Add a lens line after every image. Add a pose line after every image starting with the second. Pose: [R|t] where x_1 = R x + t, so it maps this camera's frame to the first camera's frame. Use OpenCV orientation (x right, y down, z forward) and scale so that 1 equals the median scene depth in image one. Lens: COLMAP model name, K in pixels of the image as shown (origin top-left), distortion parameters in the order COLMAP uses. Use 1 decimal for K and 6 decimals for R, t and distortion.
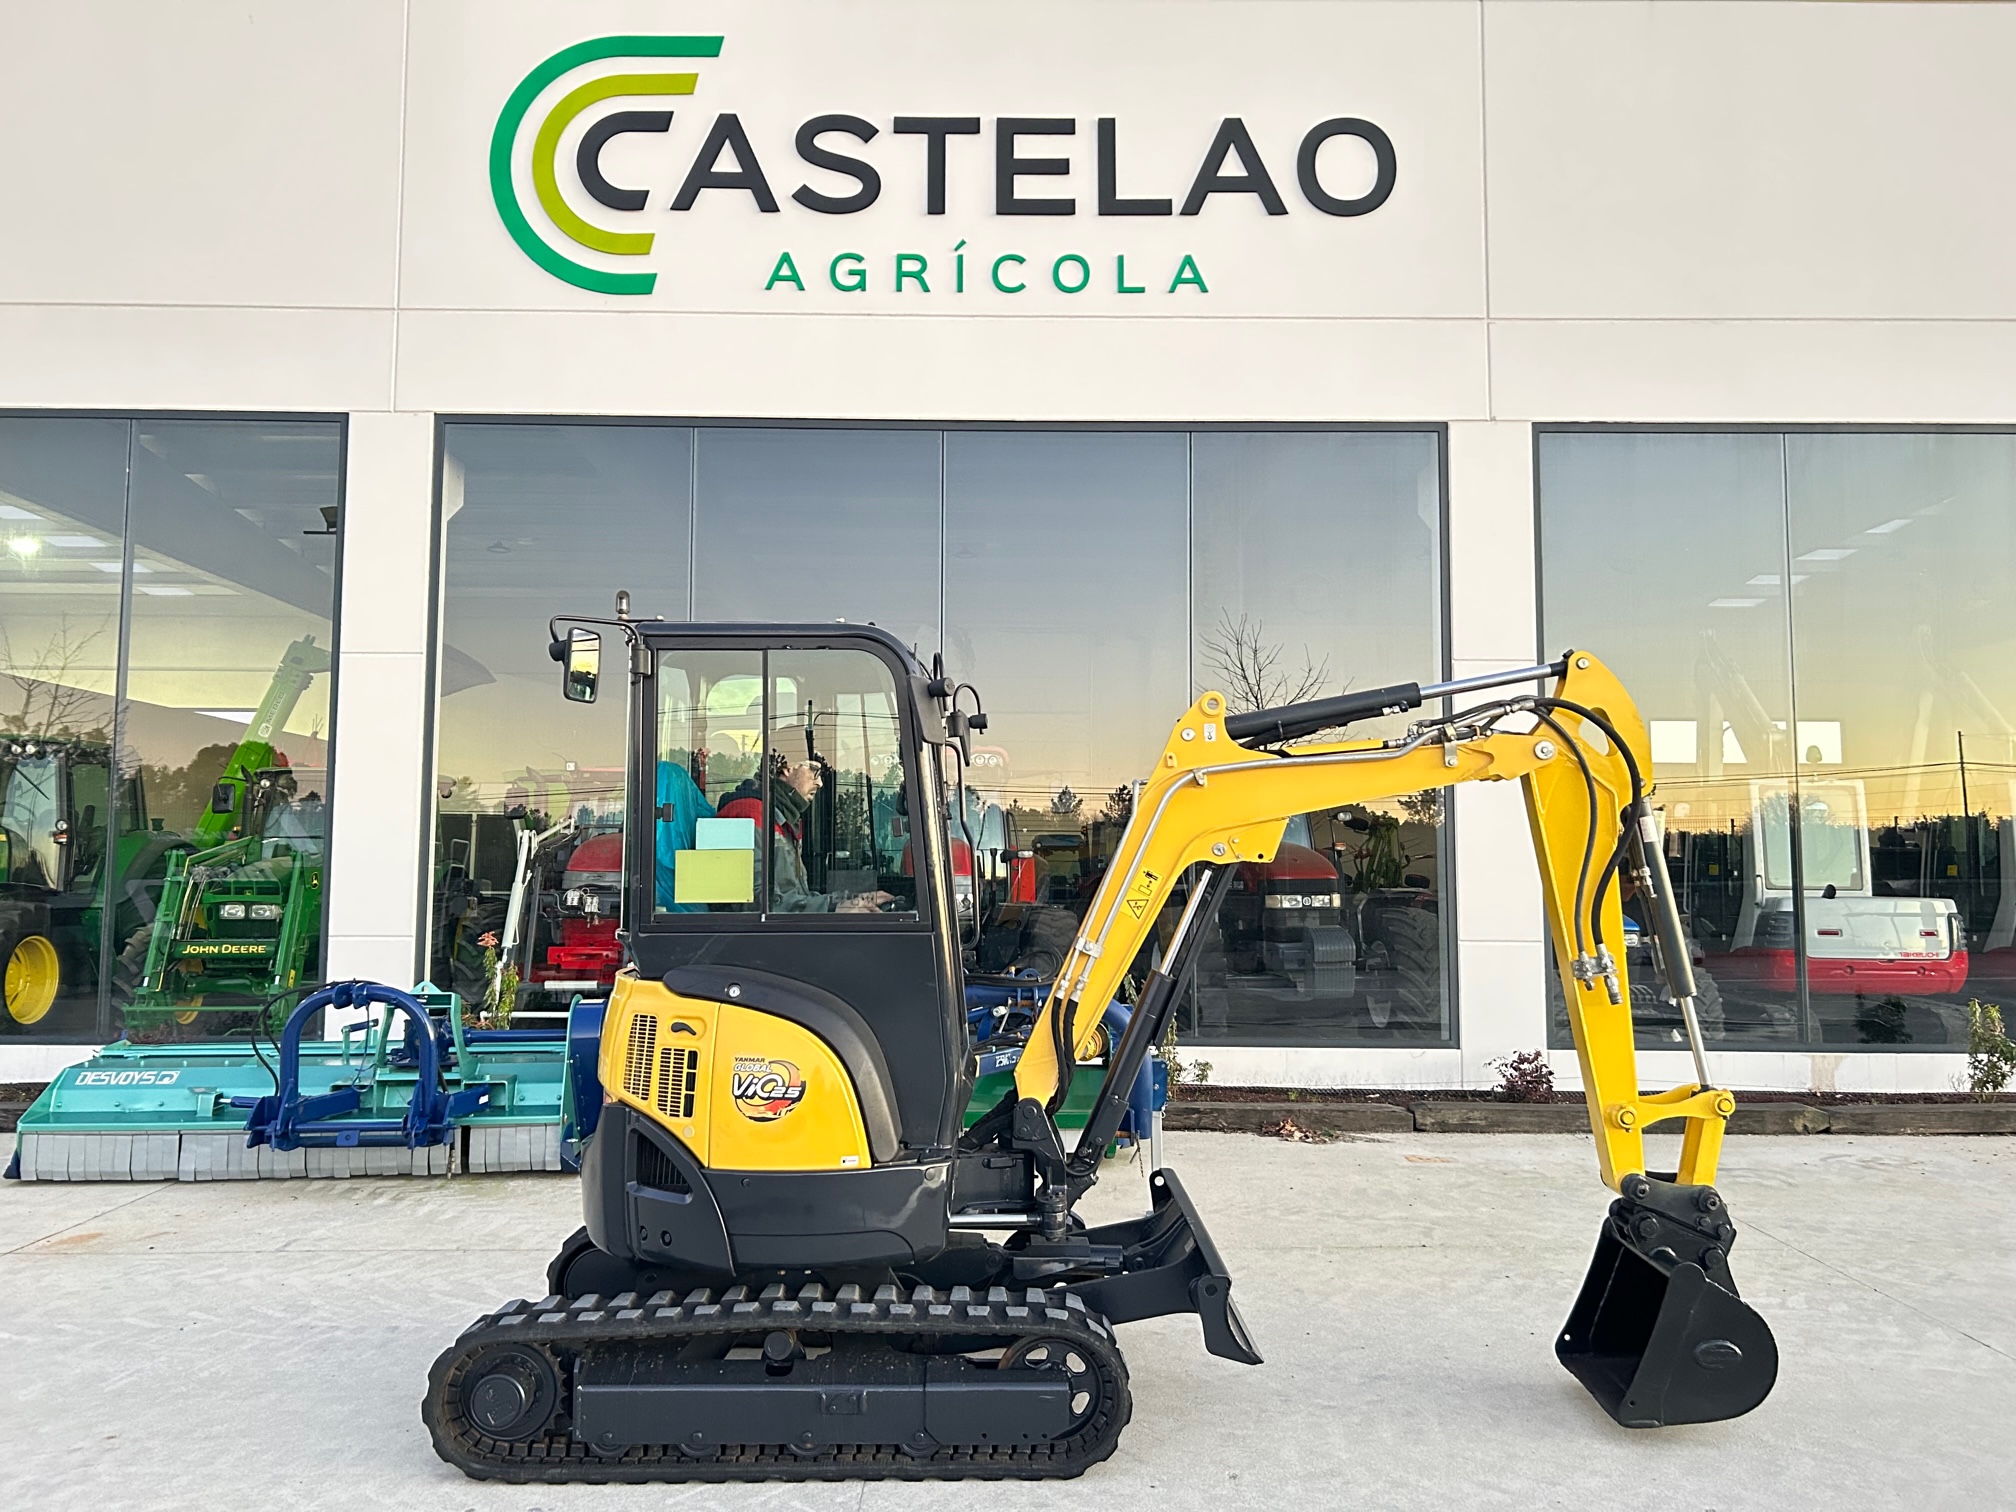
lens RADIAL K [[1512.8, 0, 1012.6], [0, 1512.8, 738.9], [0, 0, 1]] dist [0.058882, -0.067642]
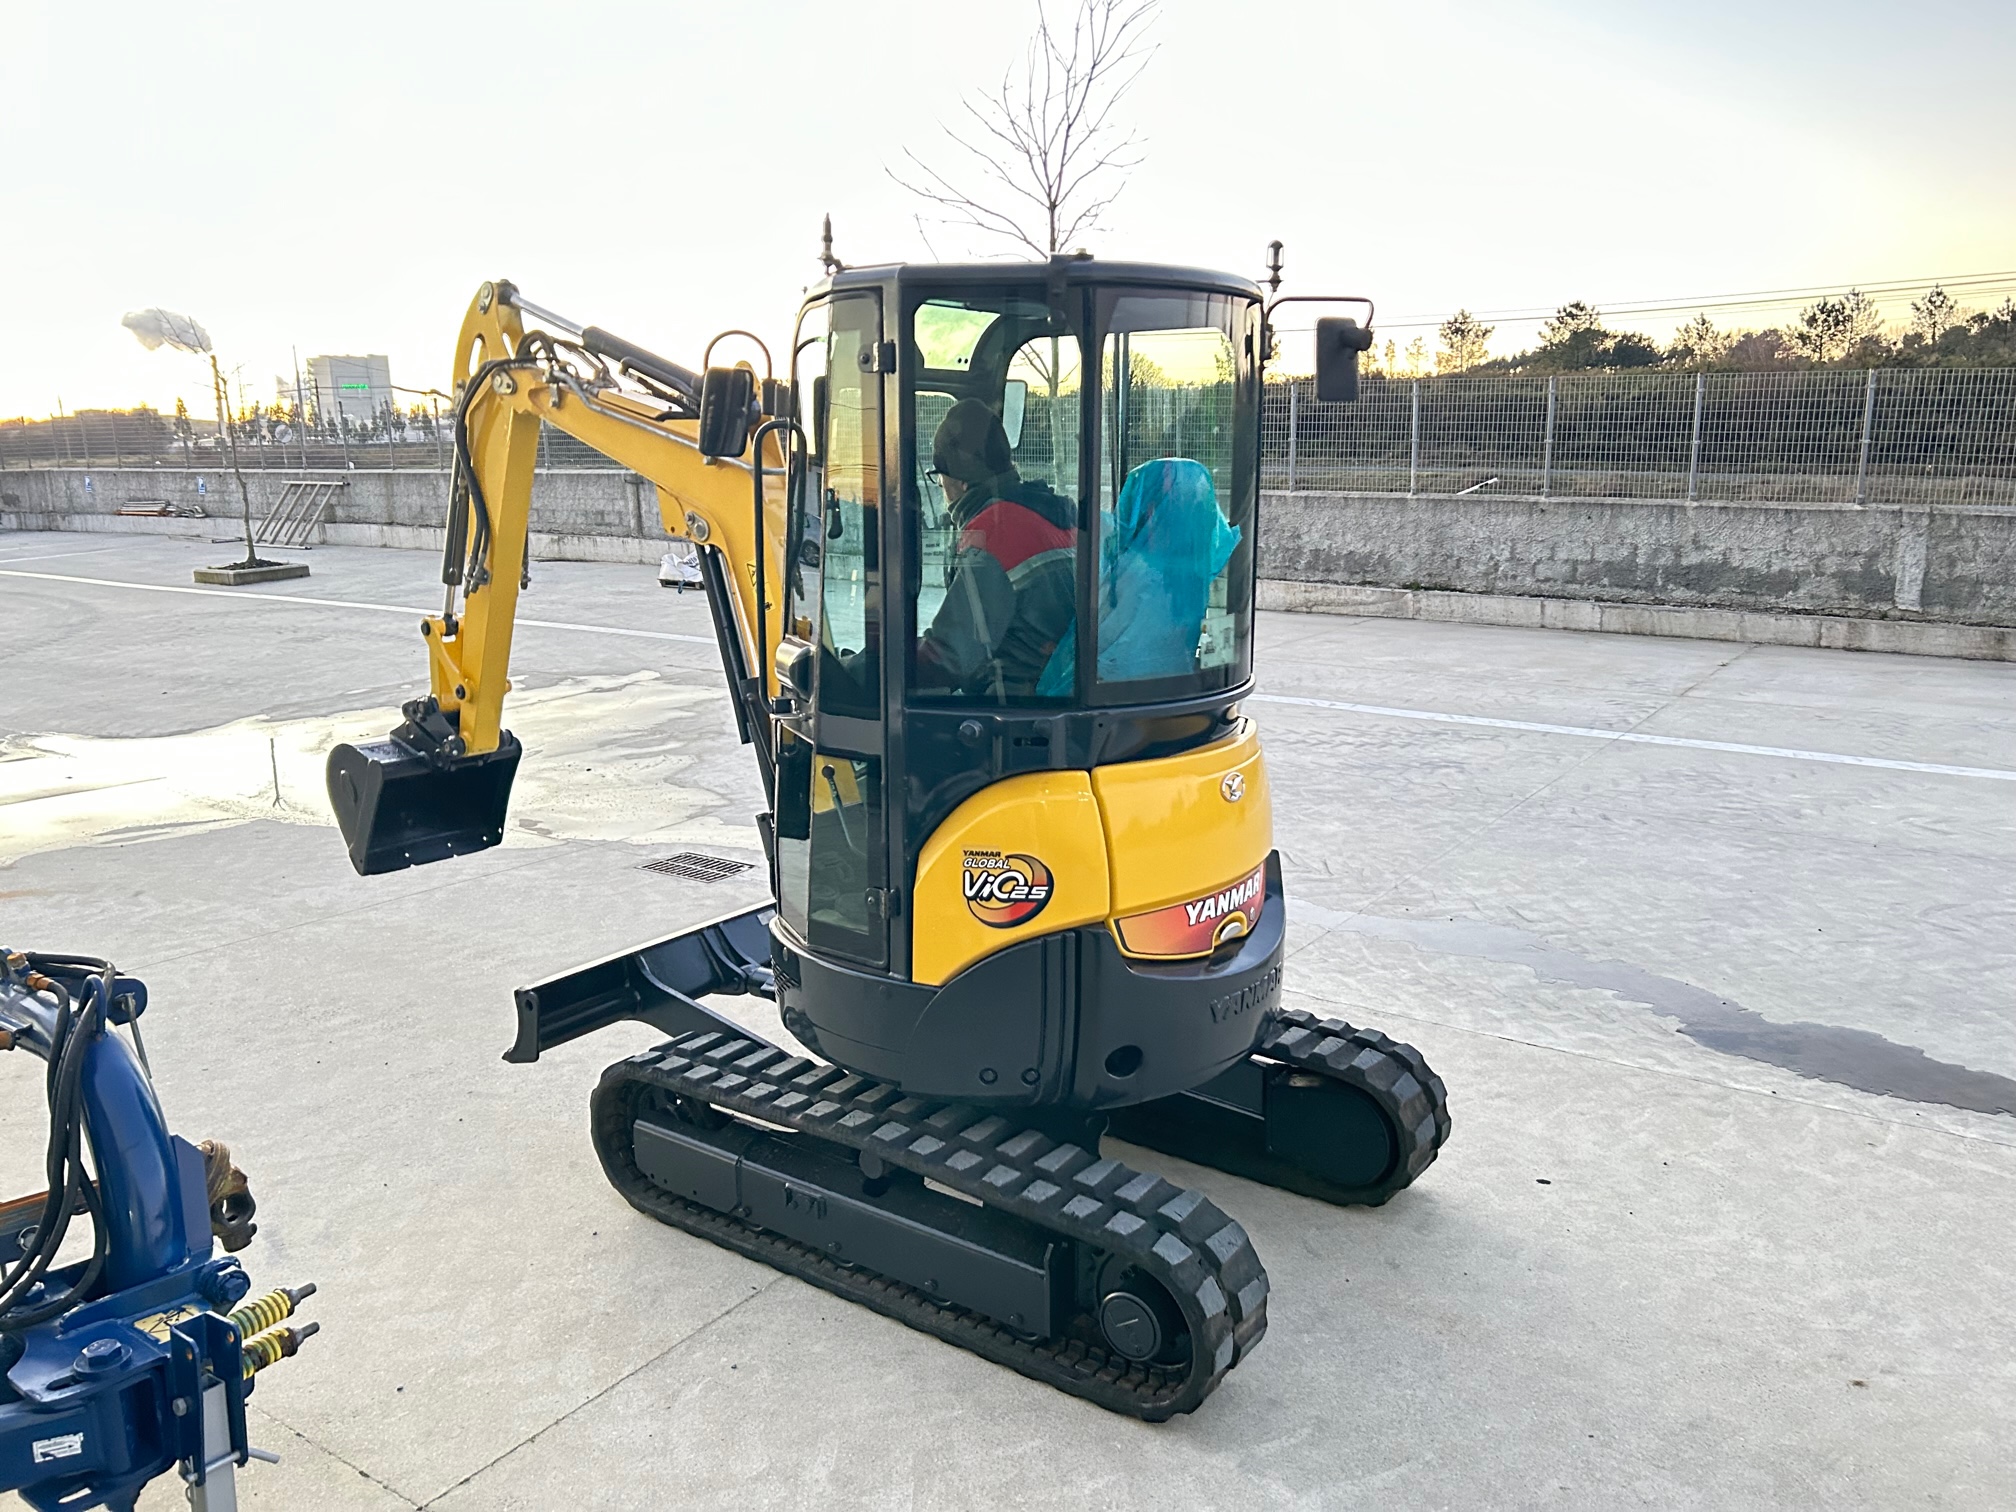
lens RADIAL K [[1512.8, 0, 1012.6], [0, 1512.8, 738.9], [0, 0, 1]] dist [0.058882, -0.067642]
pose [[-0.811923, -0.099908, 0.575152, -0.666384], [-0.030881, 0.991217, 0.128587, 0.063422], [-0.582947, 0.086641, -0.807878, 1.852740]]
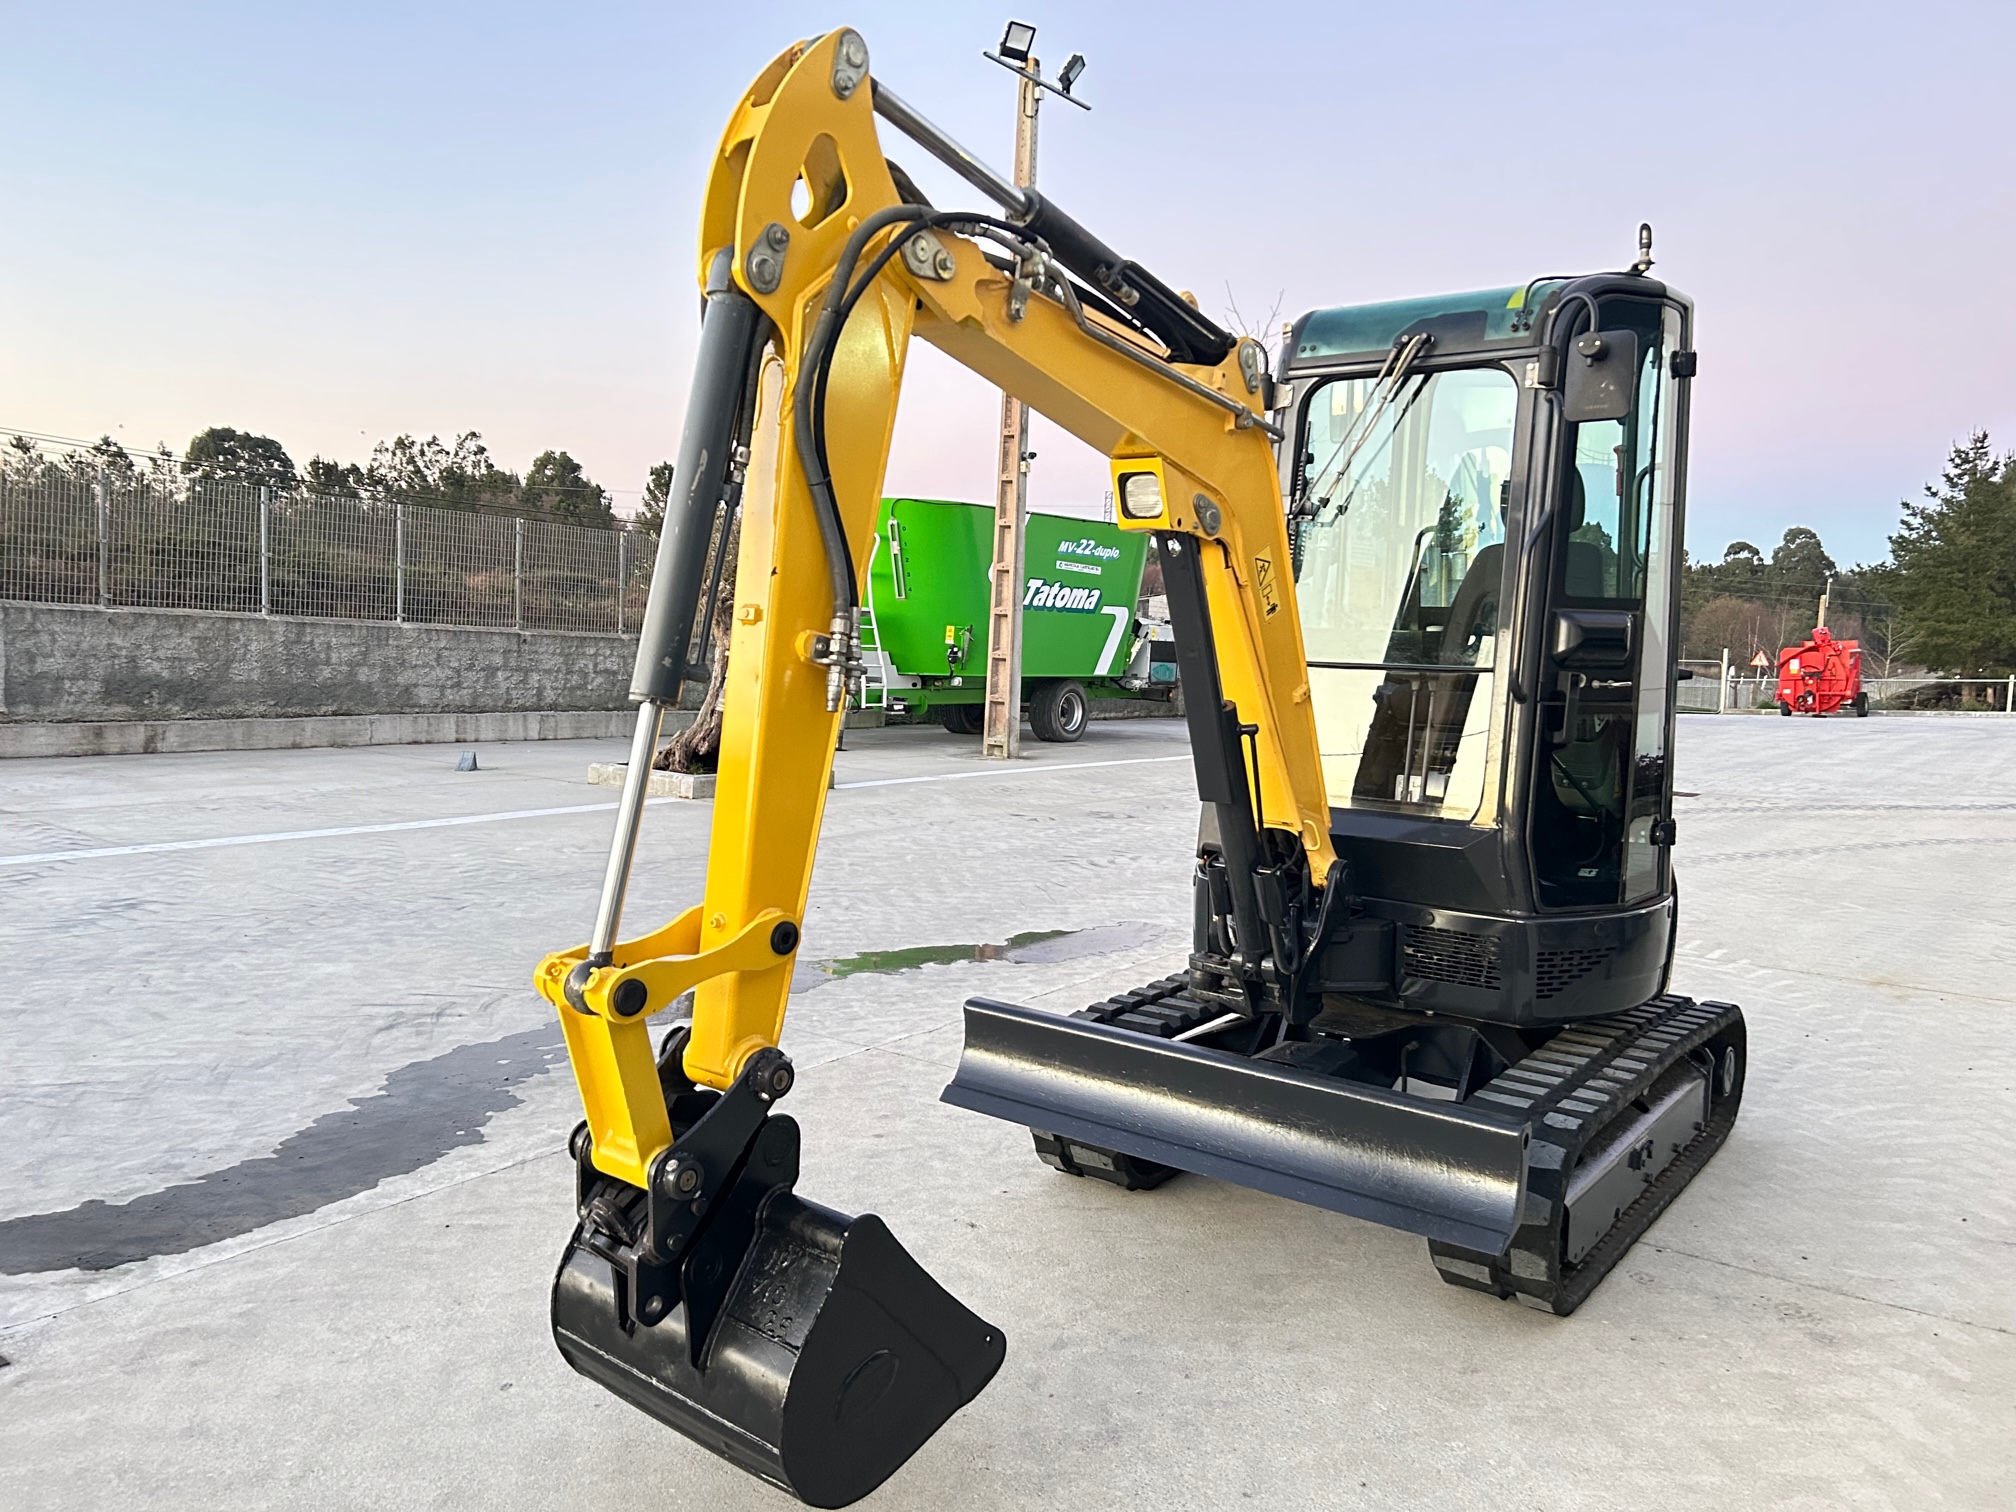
lens RADIAL K [[1501.5, 0, 1013.6], [0, 1501.5, 734.8], [0, 0, 1]] dist [0.079060, -0.085841]
pose [[-0.598170, 0.042787, -0.800226, 0.803823], [0.028376, 0.999078, 0.032208, 0.153216], [0.800867, -0.003441, -0.598833, 1.491249]]
